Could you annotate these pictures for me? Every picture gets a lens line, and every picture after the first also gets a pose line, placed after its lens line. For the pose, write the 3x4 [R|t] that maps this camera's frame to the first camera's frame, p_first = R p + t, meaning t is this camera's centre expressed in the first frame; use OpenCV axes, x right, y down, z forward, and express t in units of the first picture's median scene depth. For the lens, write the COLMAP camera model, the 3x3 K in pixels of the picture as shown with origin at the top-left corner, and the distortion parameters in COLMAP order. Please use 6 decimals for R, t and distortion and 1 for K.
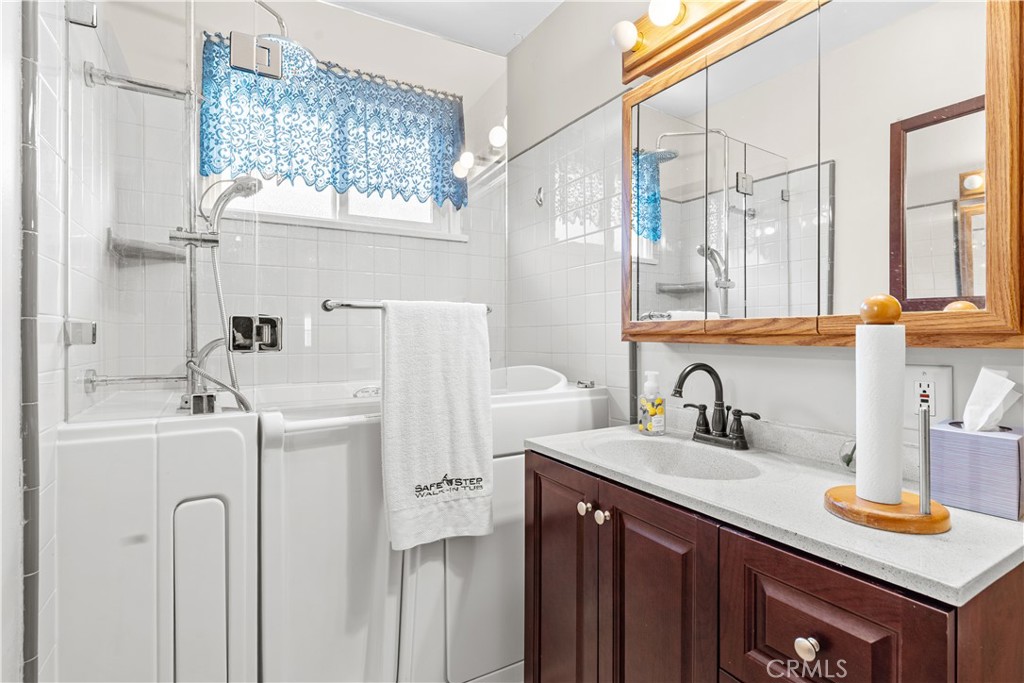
lens RADIAL K [[500.9, 0, 512.3], [0, 500.9, 333.7], [0, 0, 1]] dist [-0.000242, 0.000100]
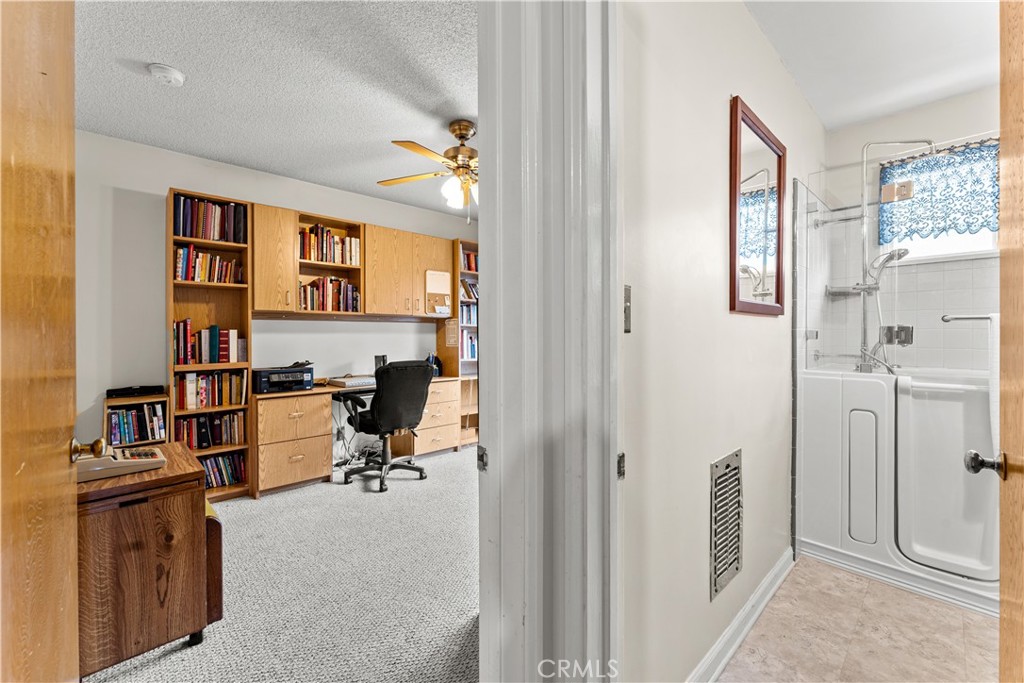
lens RADIAL K [[412.8, 0, 510.7], [0, 412.8, 335.3], [0, 0, 1]] dist [-0.000427, 0.000218]
pose [[0.202752, 0.003889, -0.979222, 0.694776], [0.001606, 0.999989, 0.004304, -0.007829], [0.979229, -0.002445, 0.202744, -0.726711]]
